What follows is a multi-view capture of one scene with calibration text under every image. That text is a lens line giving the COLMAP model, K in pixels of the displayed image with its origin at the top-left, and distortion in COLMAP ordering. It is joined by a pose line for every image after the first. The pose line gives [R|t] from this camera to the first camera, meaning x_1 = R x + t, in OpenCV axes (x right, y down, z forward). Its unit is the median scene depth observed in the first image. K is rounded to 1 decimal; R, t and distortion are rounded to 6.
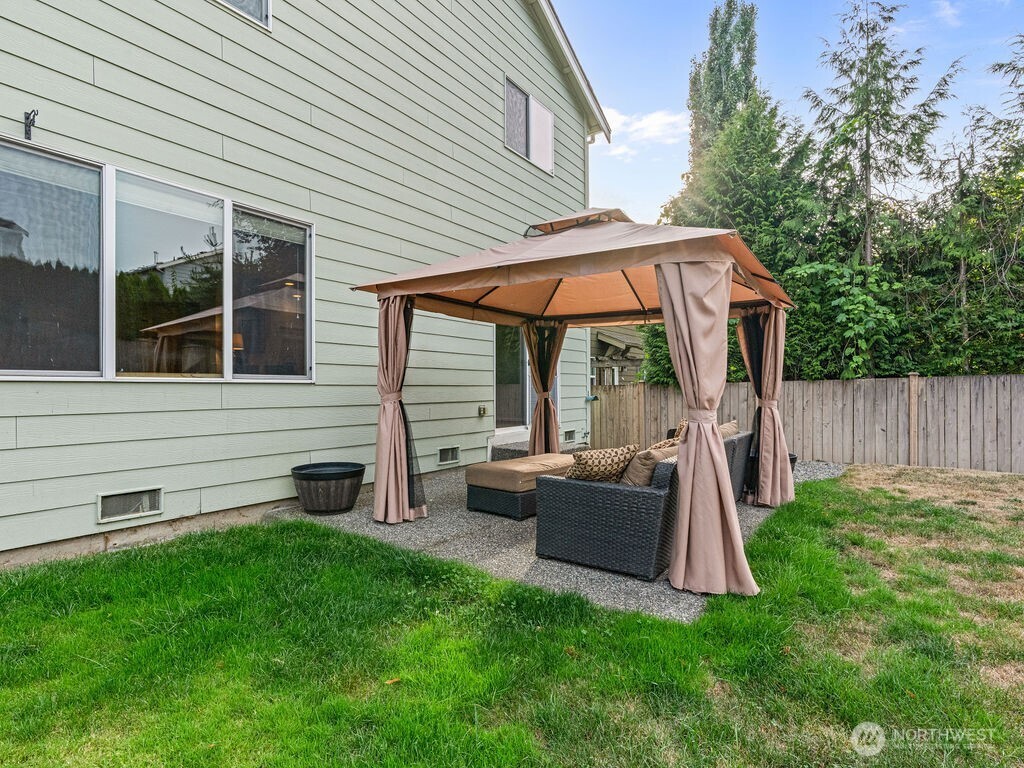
lens RADIAL K [[520.3, 0, 510.1], [0, 520.3, 374.4], [0, 0, 1]] dist [-0.015050, 0.005398]
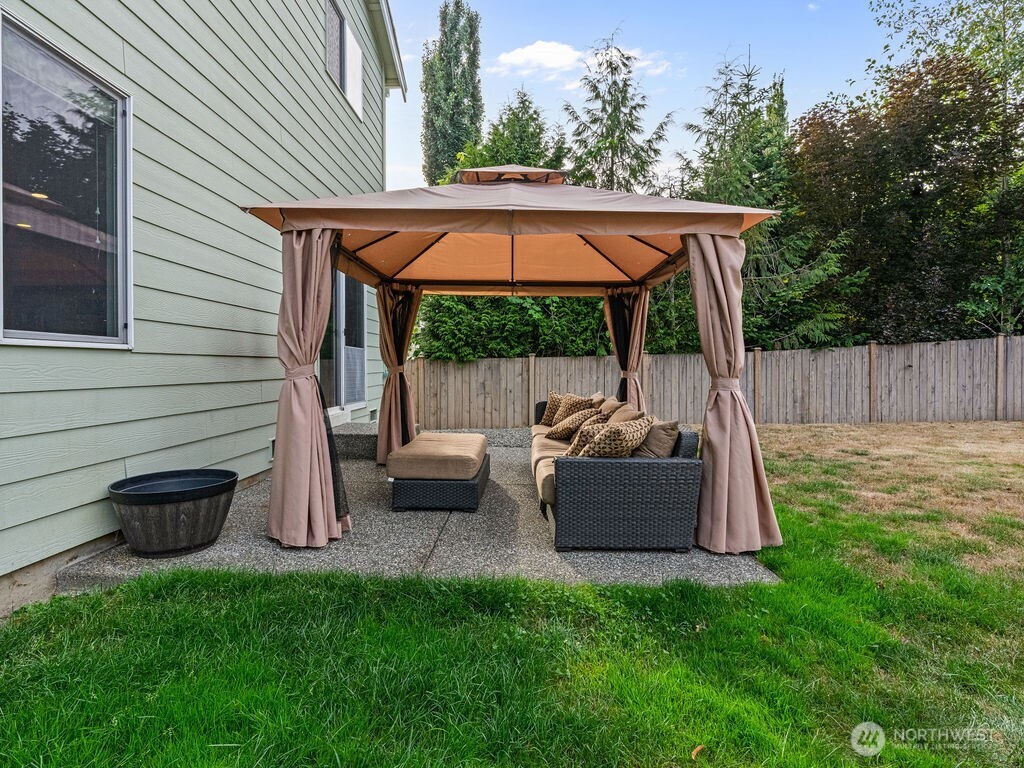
lens RADIAL K [[519.0, 0, 511.8], [0, 519.0, 357.3], [0, 0, 1]] dist [-0.015381, 0.001159]
pose [[0.829080, 0.009248, 0.559053, -0.324804], [-0.015481, 0.999860, 0.006418, 0.013990], [-0.558915, -0.013976, 0.829107, 0.212521]]
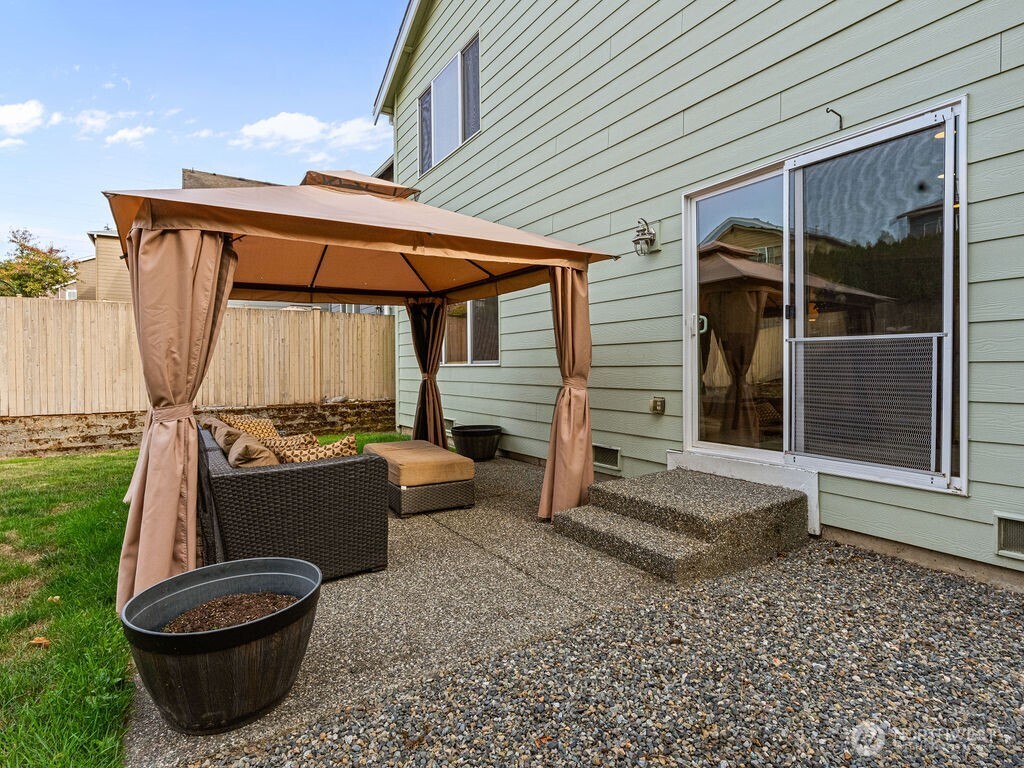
lens RADIAL K [[520.3, 0, 510.1], [0, 520.3, 374.4], [0, 0, 1]] dist [-0.015050, 0.005398]
pose [[-0.367644, 0.011678, -0.929893, 0.804677], [0.026042, 0.999658, 0.002258, 0.034693], [0.929602, -0.023386, -0.367822, 1.430198]]
